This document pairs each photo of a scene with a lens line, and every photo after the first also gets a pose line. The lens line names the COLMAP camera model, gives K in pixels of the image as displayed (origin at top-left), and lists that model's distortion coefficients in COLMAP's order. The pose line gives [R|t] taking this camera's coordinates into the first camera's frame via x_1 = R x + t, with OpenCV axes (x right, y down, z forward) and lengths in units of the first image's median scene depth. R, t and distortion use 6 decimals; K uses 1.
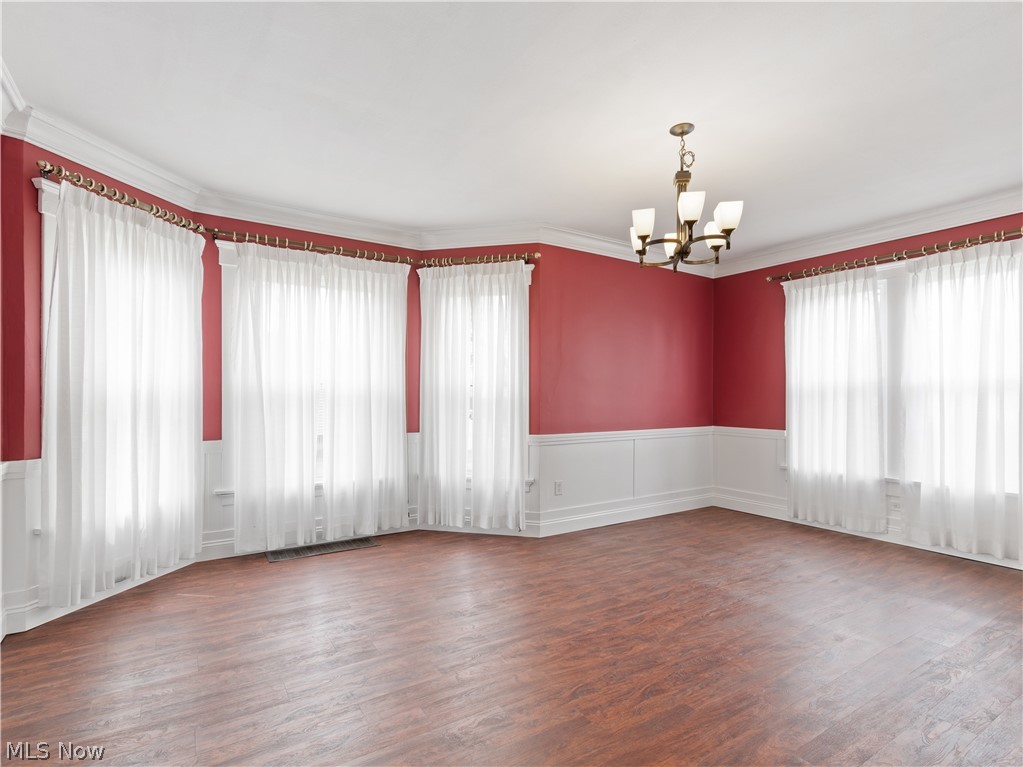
lens RADIAL K [[512.5, 0, 507.3], [0, 512.5, 392.8], [0, 0, 1]] dist [-0.008540, -0.000134]
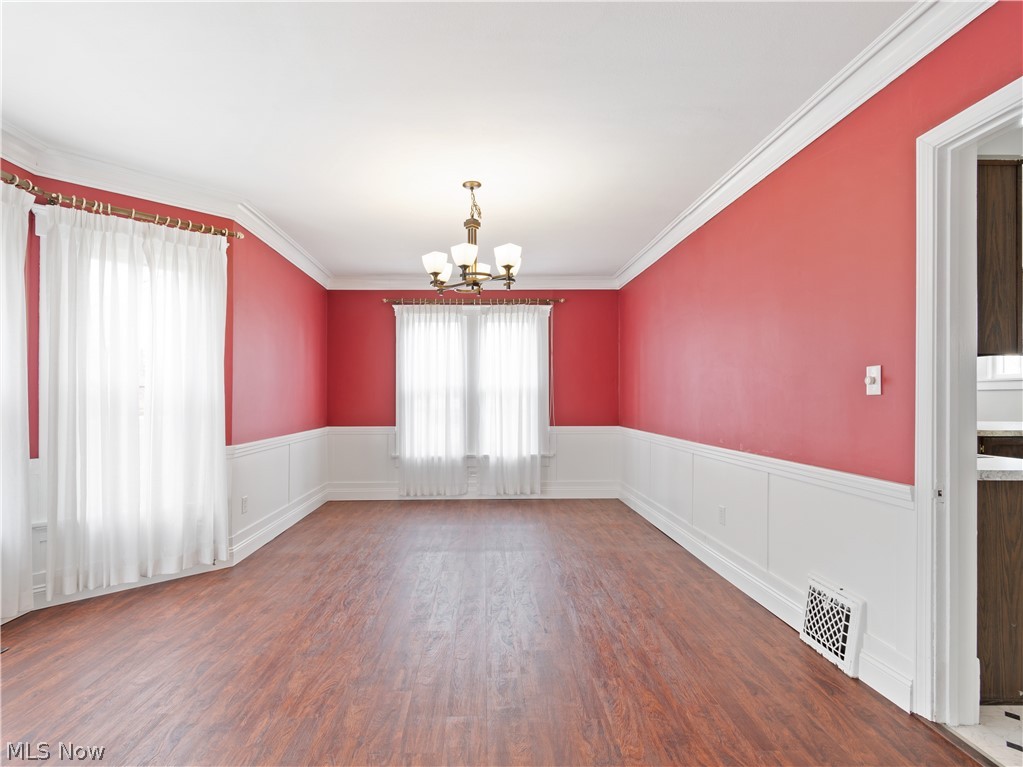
lens RADIAL K [[512.5, 0, 488.7], [0, 512.5, 394.6], [0, 0, 1]] dist [-0.008540, -0.000134]
pose [[0.522044, 0.000097, 0.852919, -0.449269], [0.002357, 0.999996, -0.001557, 0.000173], [-0.852915, 0.002823, 0.522042, 0.196885]]
